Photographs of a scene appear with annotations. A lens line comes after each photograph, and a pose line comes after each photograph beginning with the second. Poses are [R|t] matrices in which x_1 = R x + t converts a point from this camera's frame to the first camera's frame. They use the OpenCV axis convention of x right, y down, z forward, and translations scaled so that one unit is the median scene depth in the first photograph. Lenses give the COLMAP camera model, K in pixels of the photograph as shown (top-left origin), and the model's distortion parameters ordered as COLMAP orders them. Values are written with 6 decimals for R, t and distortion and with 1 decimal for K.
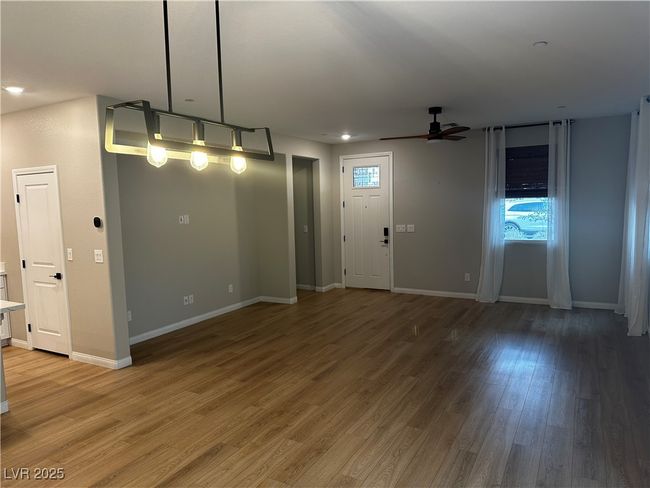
lens RADIAL K [[463.6, 0, 326.6], [0, 463.6, 245.7], [0, 0, 1]] dist [0.040483, -0.032987]
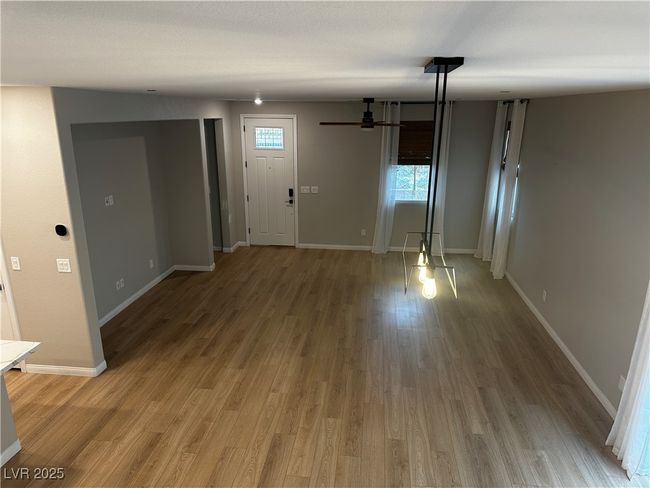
lens RADIAL K [[463.6, 0, 334.7], [0, 463.6, 247.3], [0, 0, 1]] dist [0.040483, -0.032987]
pose [[0.918797, -0.078149, 0.386917, -0.323545], [0.006137, 0.982916, 0.183953, -0.163996], [-0.394682, -0.166641, 0.903580, -0.030200]]
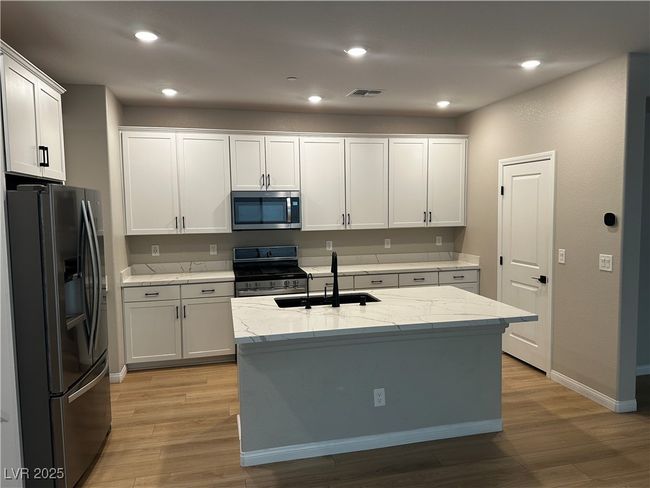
lens RADIAL K [[463.6, 0, 326.9], [0, 463.6, 244.0], [0, 0, 1]] dist [0.040483, -0.032987]
pose [[0.680774, 0.077574, -0.728374, -0.217945], [-0.072669, 0.996623, 0.038223, -0.004212], [0.728879, 0.026909, 0.684113, 0.113883]]
